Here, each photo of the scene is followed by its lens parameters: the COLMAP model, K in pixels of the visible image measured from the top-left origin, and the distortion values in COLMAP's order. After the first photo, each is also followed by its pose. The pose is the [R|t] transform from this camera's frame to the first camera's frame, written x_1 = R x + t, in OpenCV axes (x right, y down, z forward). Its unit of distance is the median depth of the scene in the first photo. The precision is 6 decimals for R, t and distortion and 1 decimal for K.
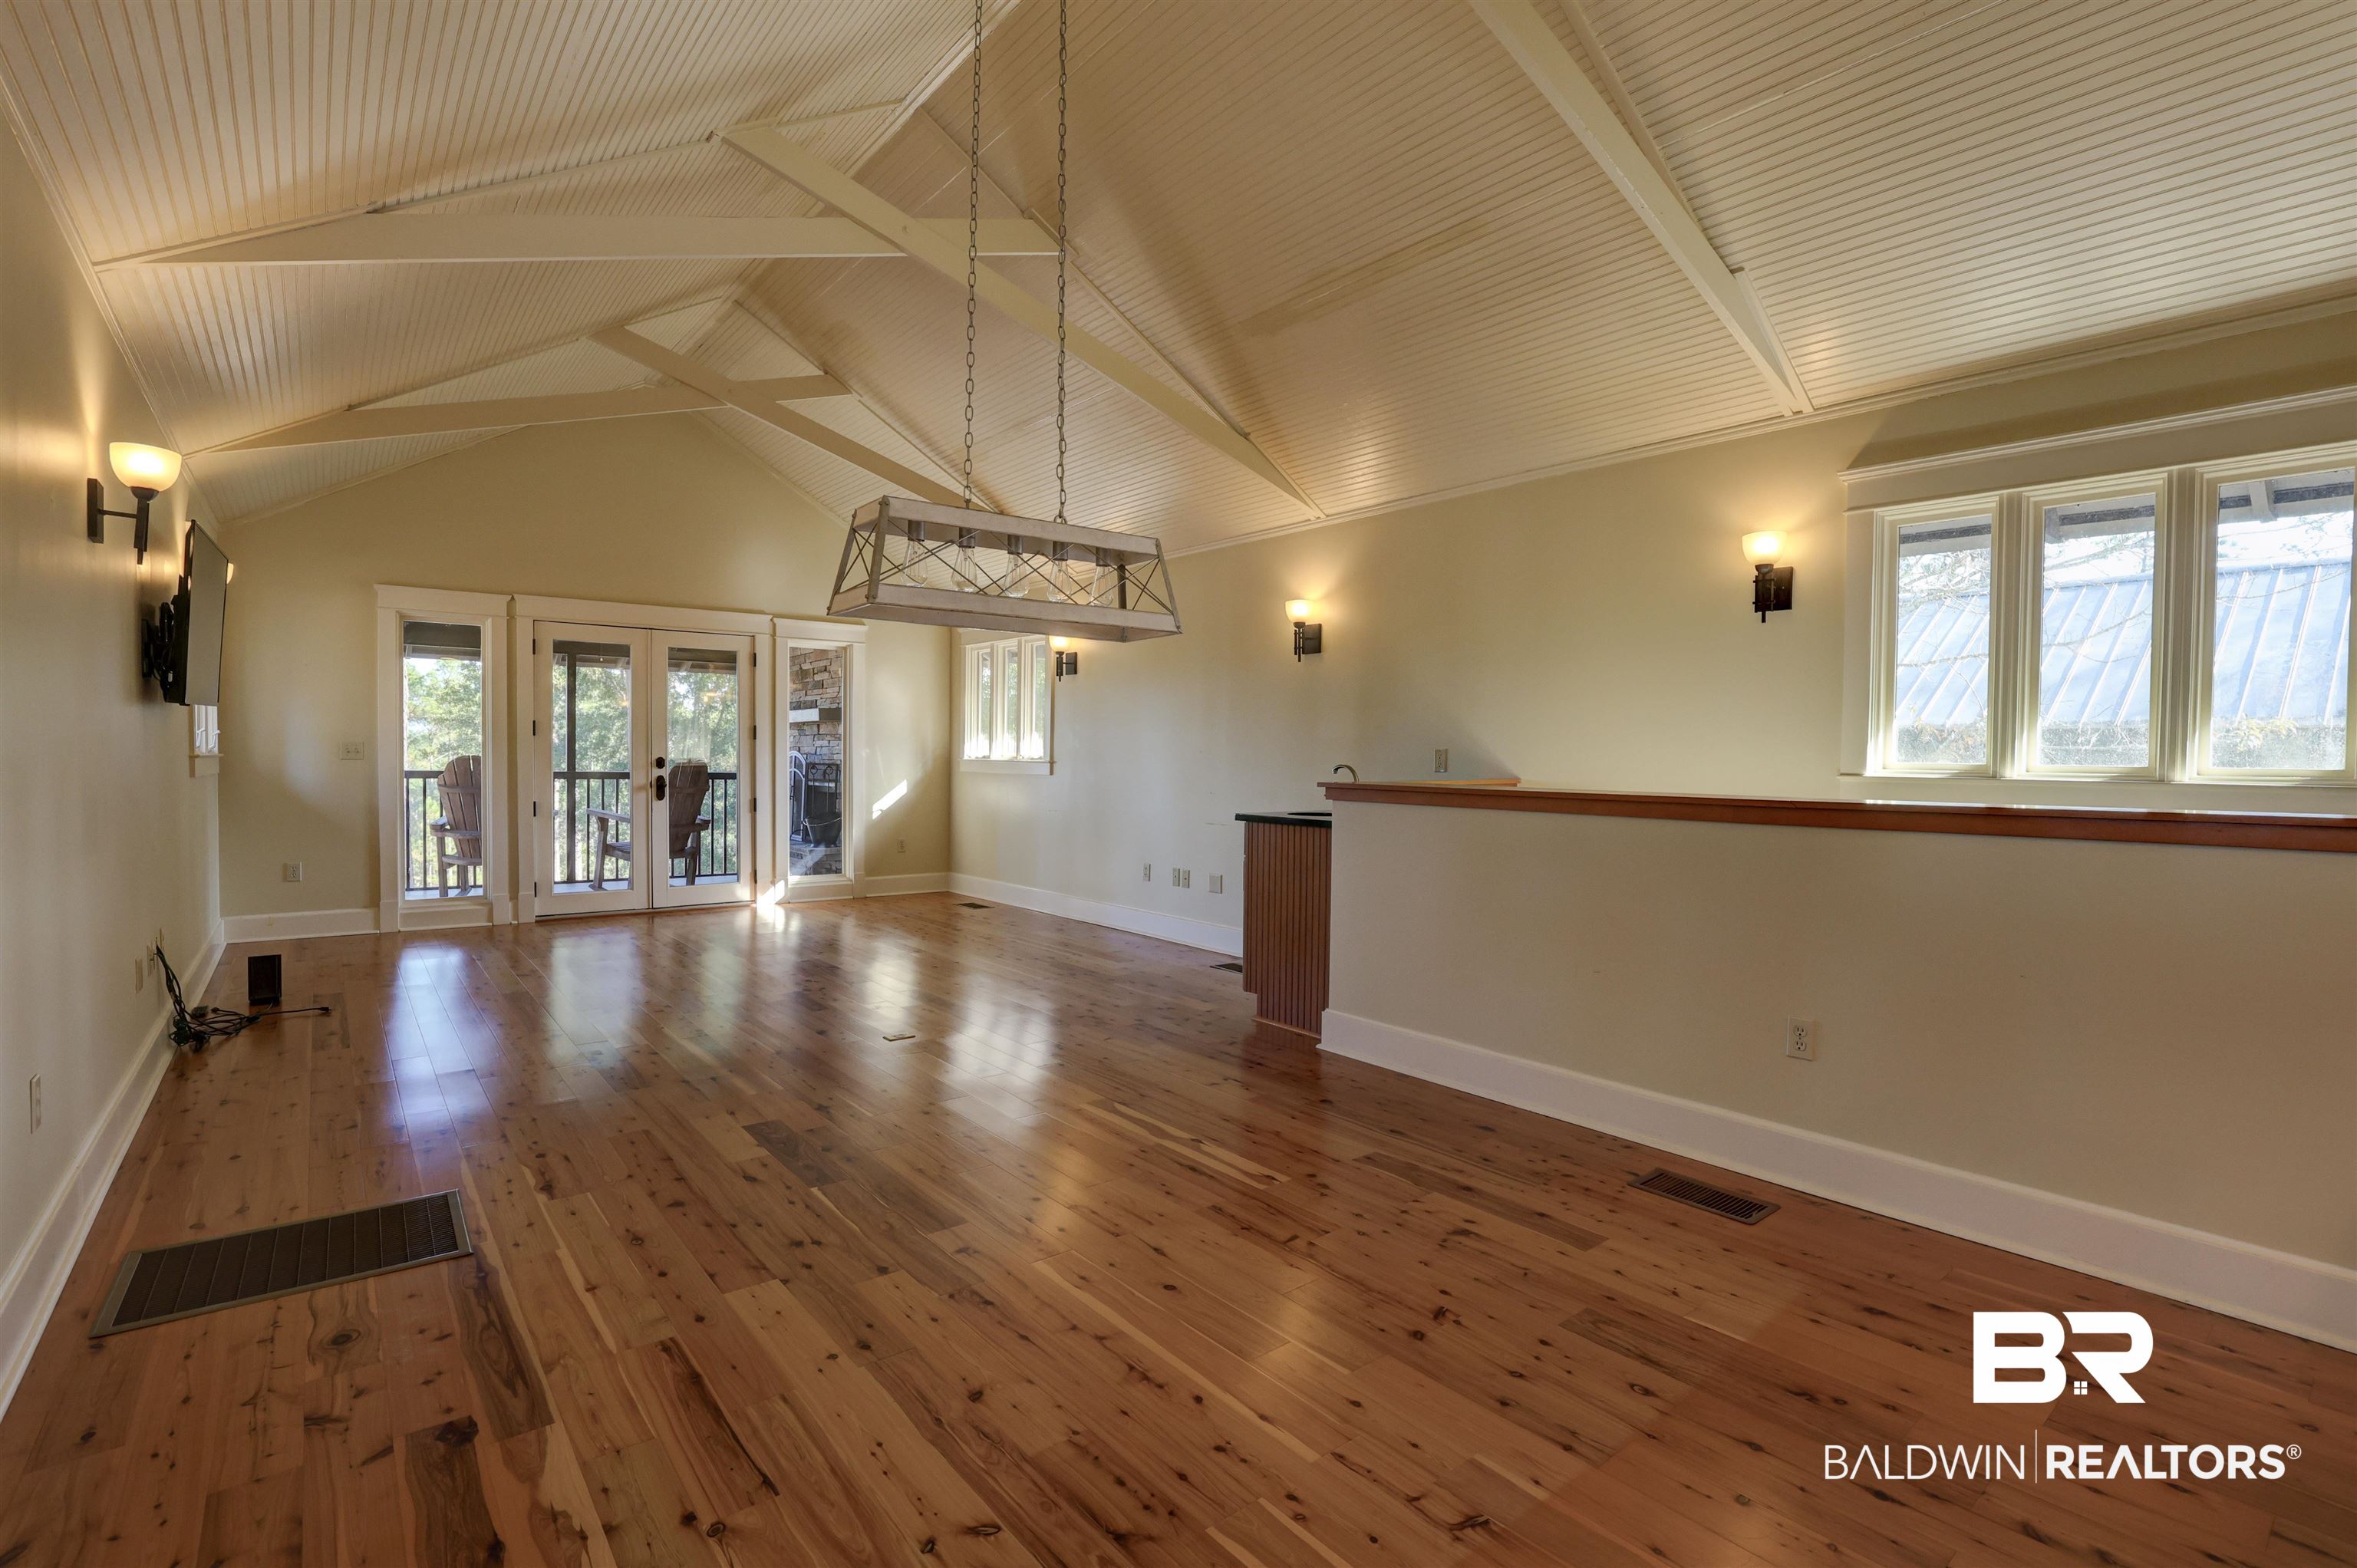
lens RADIAL K [[1089.3, 0, 1188.4], [0, 1089.3, 786.2], [0, 0, 1]] dist [-0.033474, 0.001657]
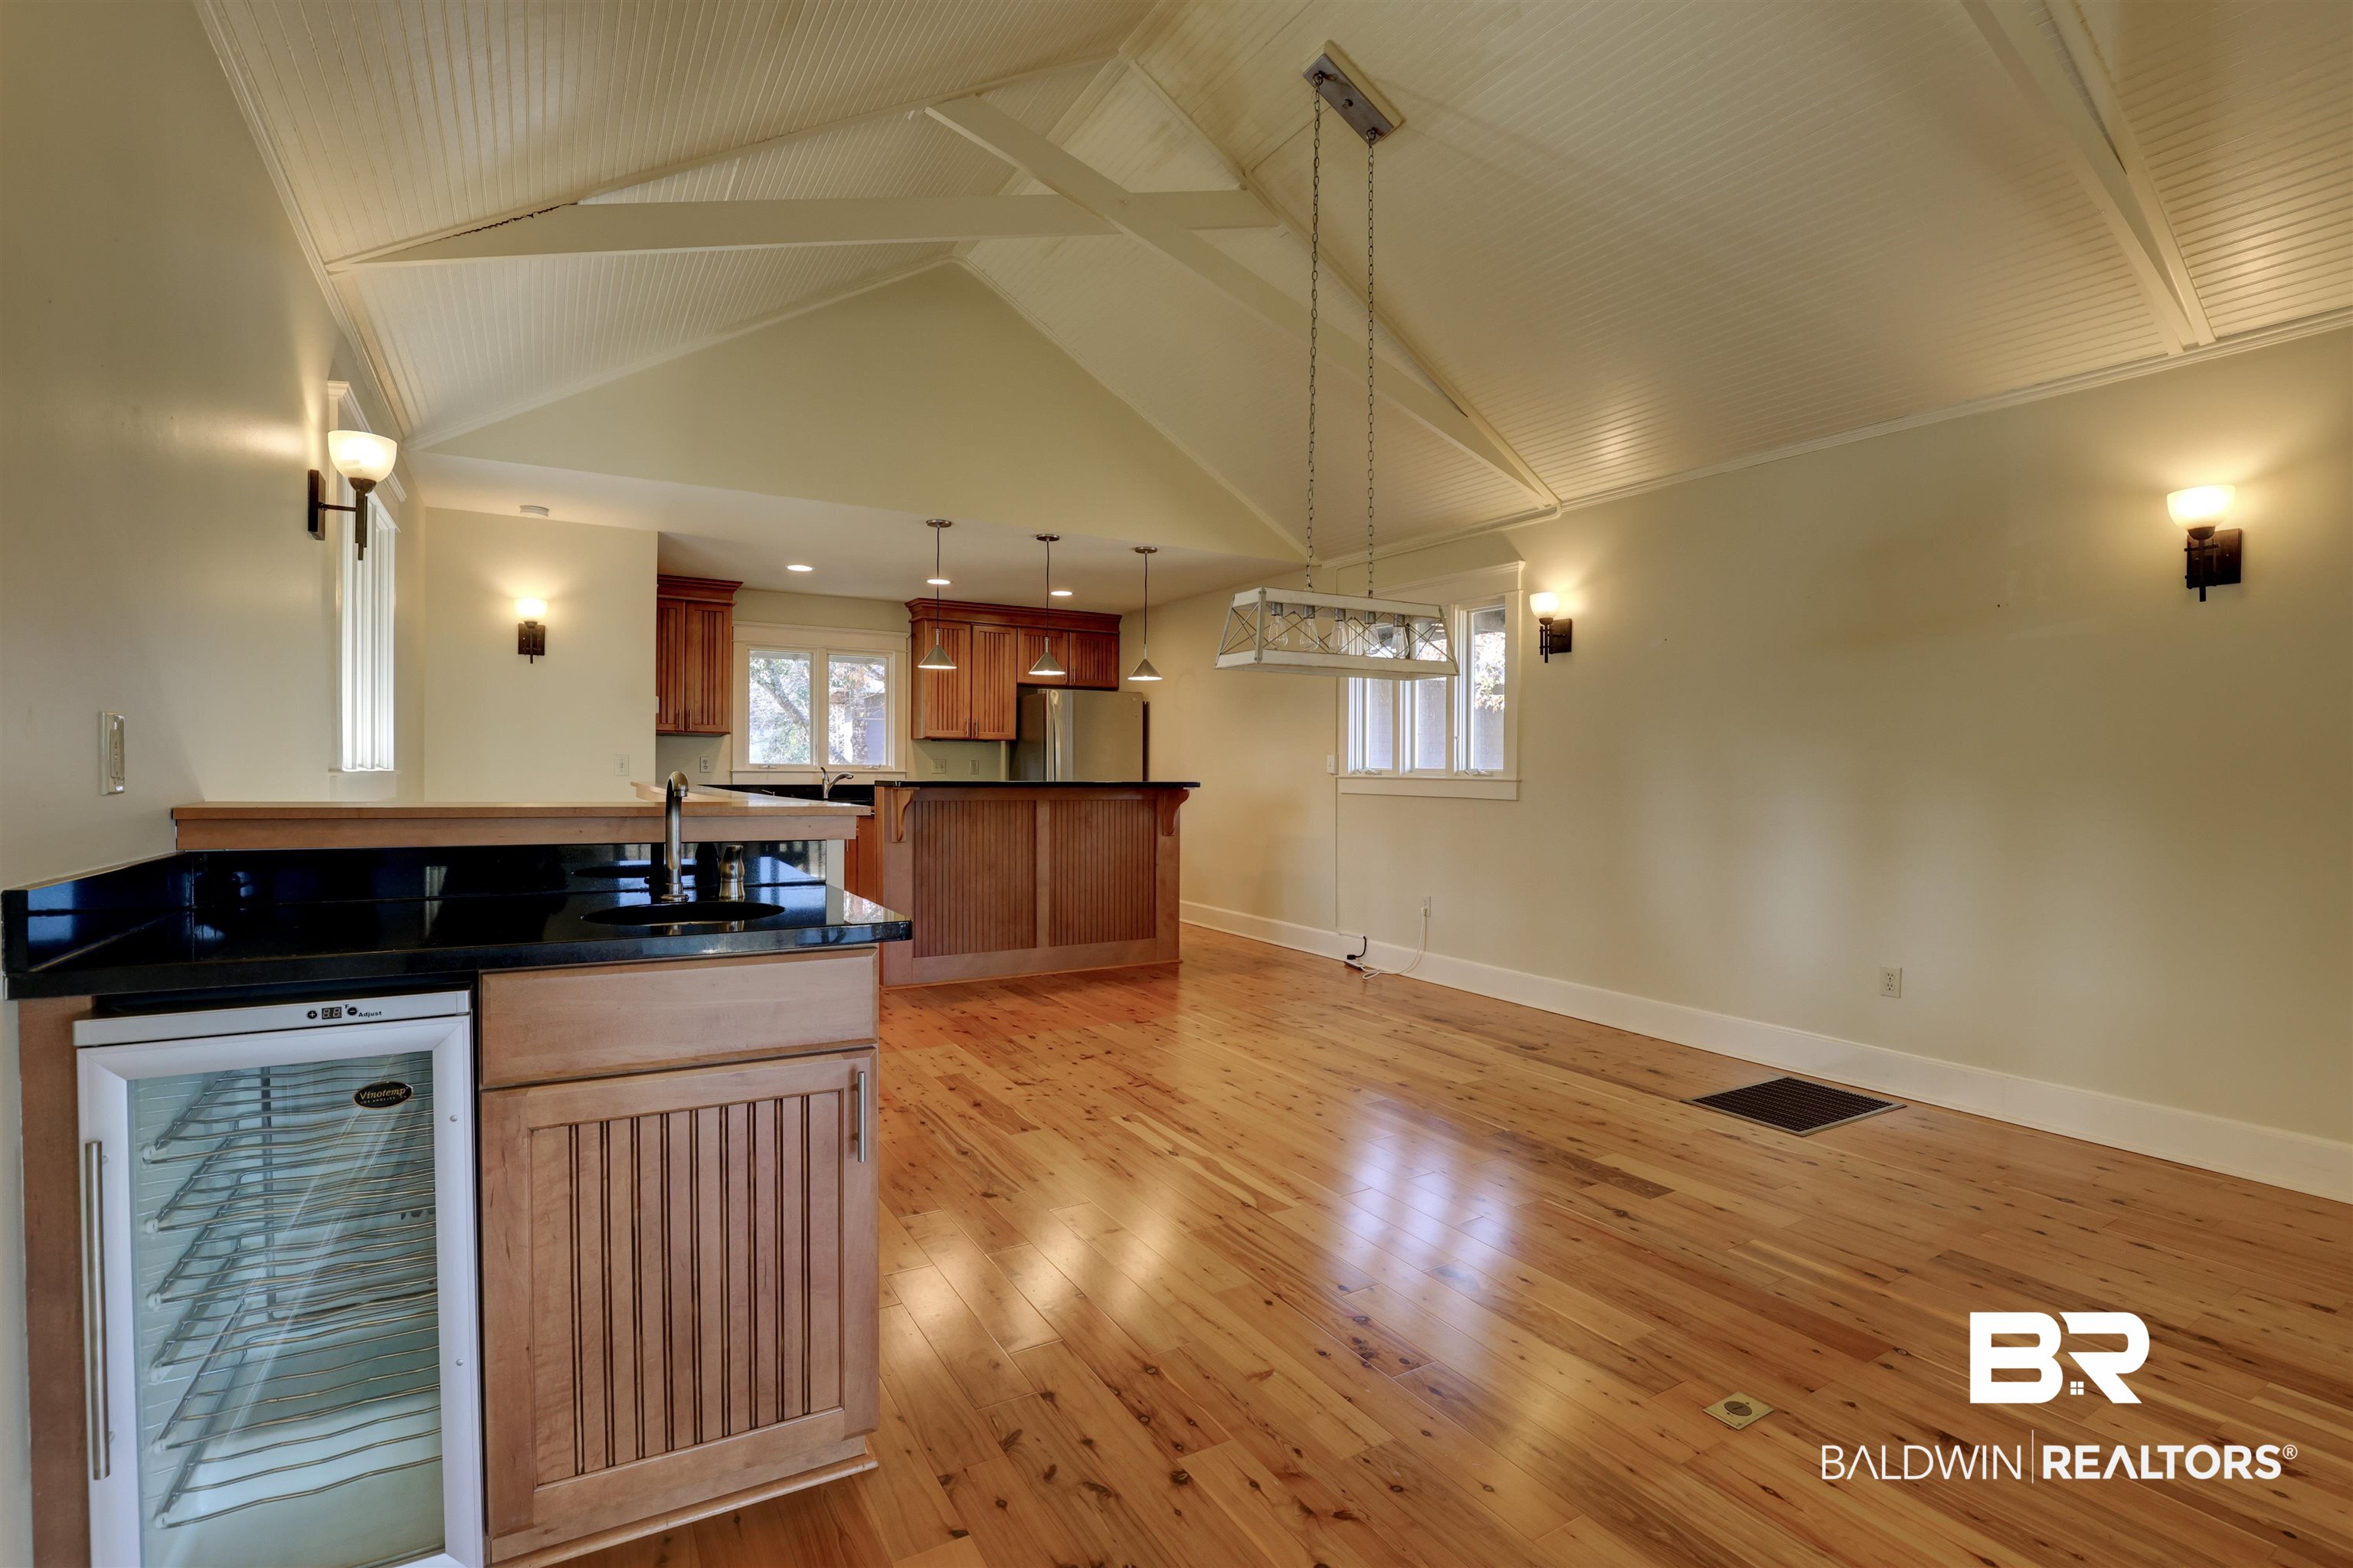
lens RADIAL K [[1087.6, 0, 1174.6], [0, 1087.6, 775.9], [0, 0, 1]] dist [-0.033474, 0.001657]
pose [[-0.988180, -0.020624, 0.151903, -0.164732], [-0.015328, 0.999236, 0.035952, -0.063497], [-0.152528, 0.033199, -0.987741, 2.374188]]
